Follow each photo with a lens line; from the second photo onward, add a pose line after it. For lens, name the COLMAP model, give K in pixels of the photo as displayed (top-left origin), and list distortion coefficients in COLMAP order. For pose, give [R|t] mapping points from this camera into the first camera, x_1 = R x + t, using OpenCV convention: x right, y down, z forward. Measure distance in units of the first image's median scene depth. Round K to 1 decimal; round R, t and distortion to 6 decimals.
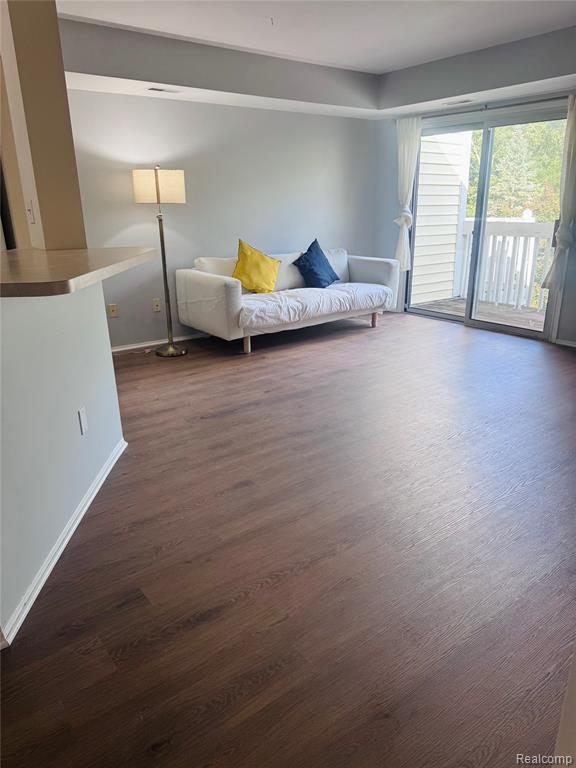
lens RADIAL K [[551.2, 0, 288.0], [0, 551.2, 384.0], [0, 0, 1]] dist [0.069102, -0.093758]
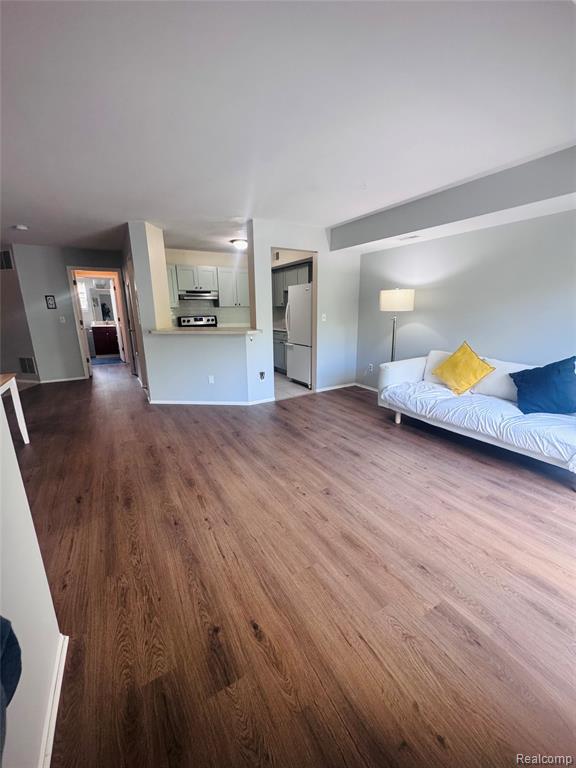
lens RADIAL K [[305.7, 0, 288.7], [0, 305.7, 381.7], [0, 0, 1]] dist [-0.002382, -0.000004]
pose [[-0.135327, 0.246166, -0.959734, 0.586824], [-0.291370, 0.915926, 0.276014, -0.251694], [0.946990, 0.316989, -0.052224, 0.706716]]
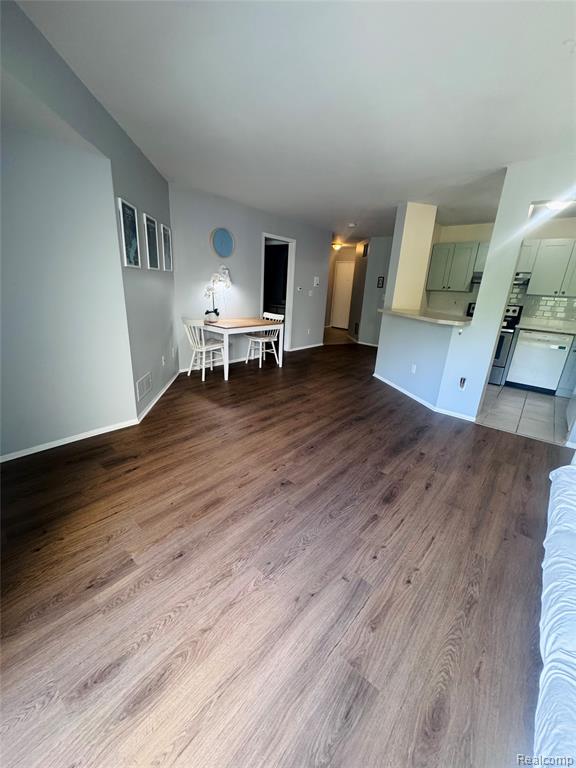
lens RADIAL K [[305.7, 0, 288.7], [0, 305.7, 381.7], [0, 0, 1]] dist [-0.002382, -0.000004]
pose [[-0.979628, 0.022226, -0.199587, 0.277661], [-0.098713, 0.812206, 0.574959, -0.345520], [0.174885, 0.582948, -0.793465, 1.025446]]
